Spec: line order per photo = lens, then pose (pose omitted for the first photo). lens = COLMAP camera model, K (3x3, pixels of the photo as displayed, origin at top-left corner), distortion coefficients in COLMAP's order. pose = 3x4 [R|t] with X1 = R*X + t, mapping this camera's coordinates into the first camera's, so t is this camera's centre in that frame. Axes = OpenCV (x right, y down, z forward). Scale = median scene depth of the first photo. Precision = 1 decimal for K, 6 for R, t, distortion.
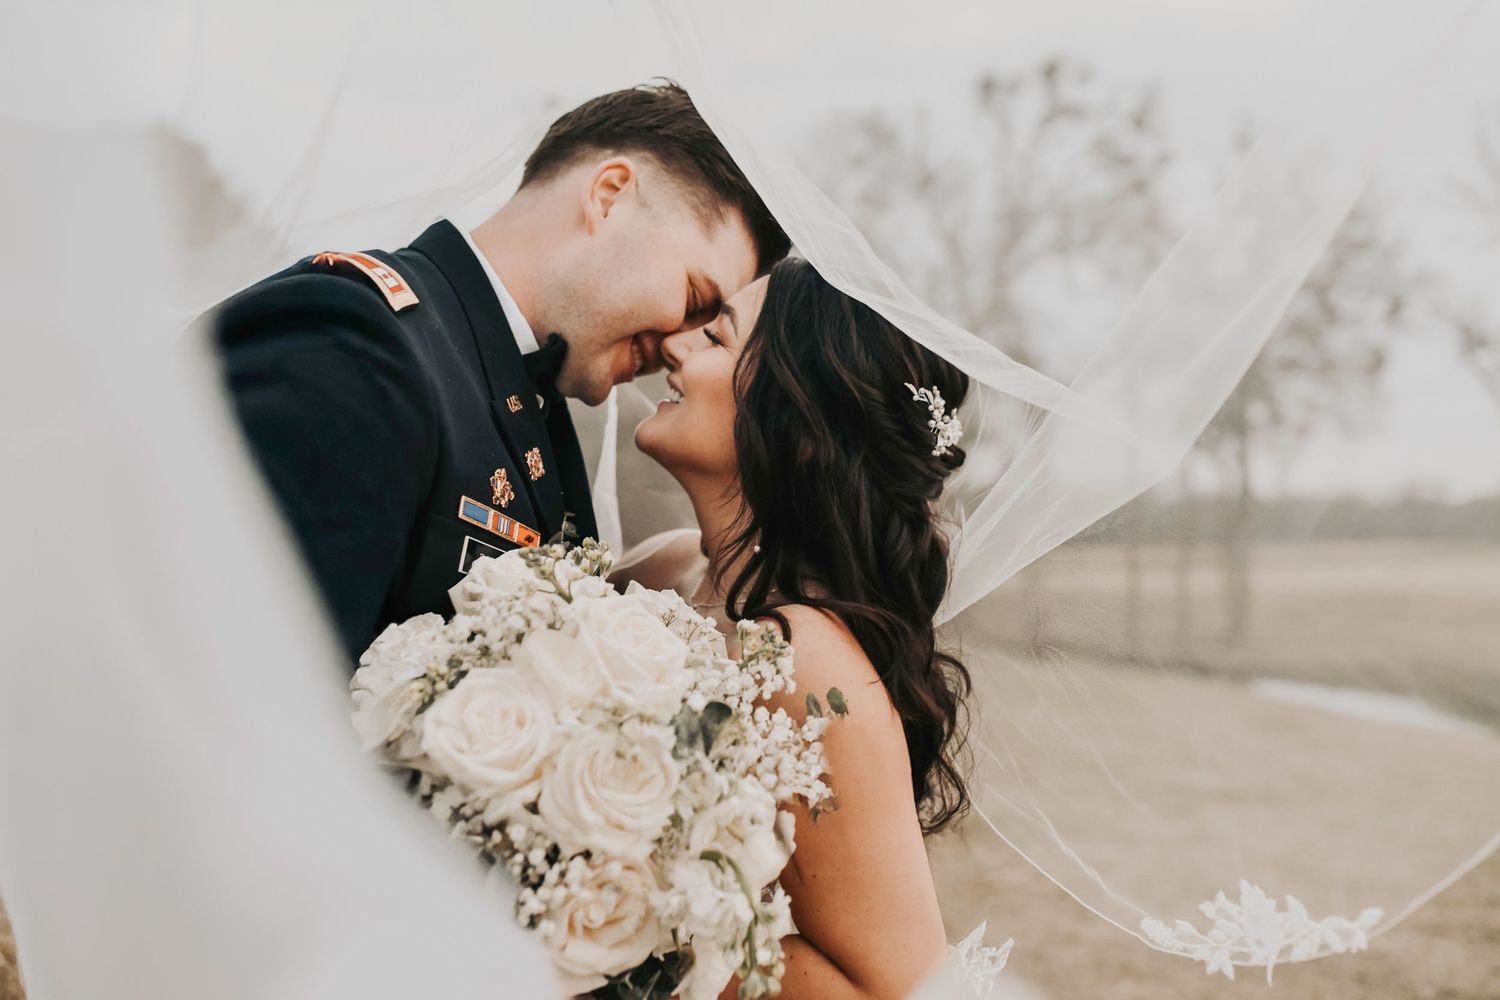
lens RADIAL K [[1422.2, 0, 705.8], [0, 1422.2, 465.3], [0, 0, 1]] dist [0.047771, 0.003587]
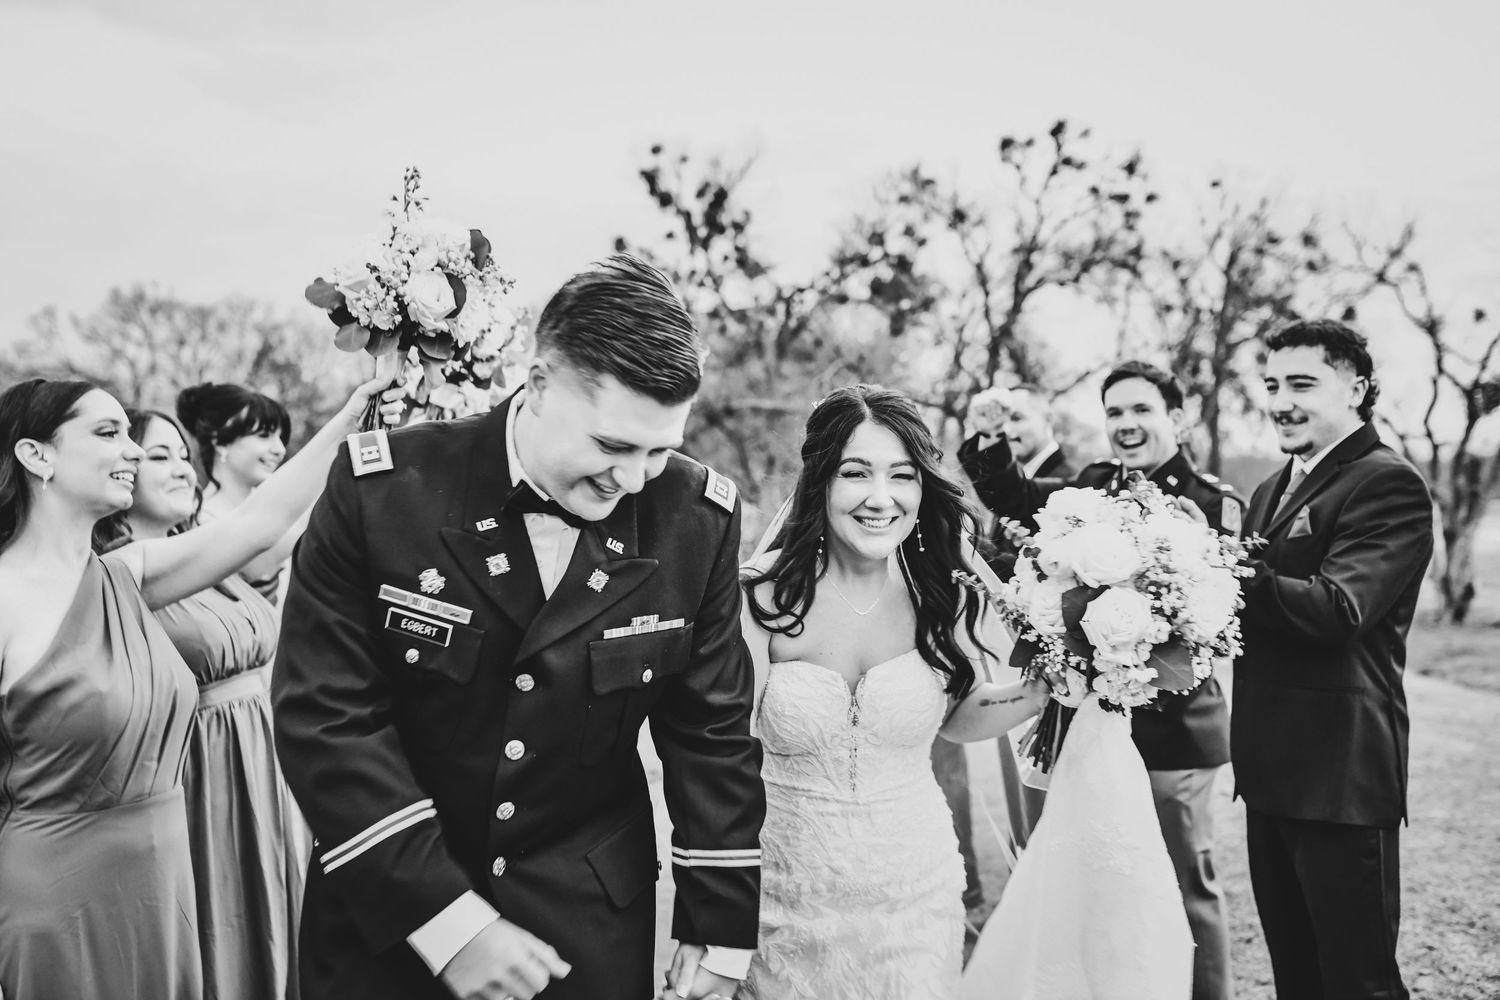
lens RADIAL K [[1457.5, 0, 750.0], [0, 1457.5, 500.0], [0, 0, 1]] dist [-0.016387, -0.019628]
pose [[0.999739, -0.020555, -0.010002, -0.532358], [0.020968, 0.998851, 0.043093, -0.531942], [0.009105, -0.043292, 0.999021, -8.623631]]
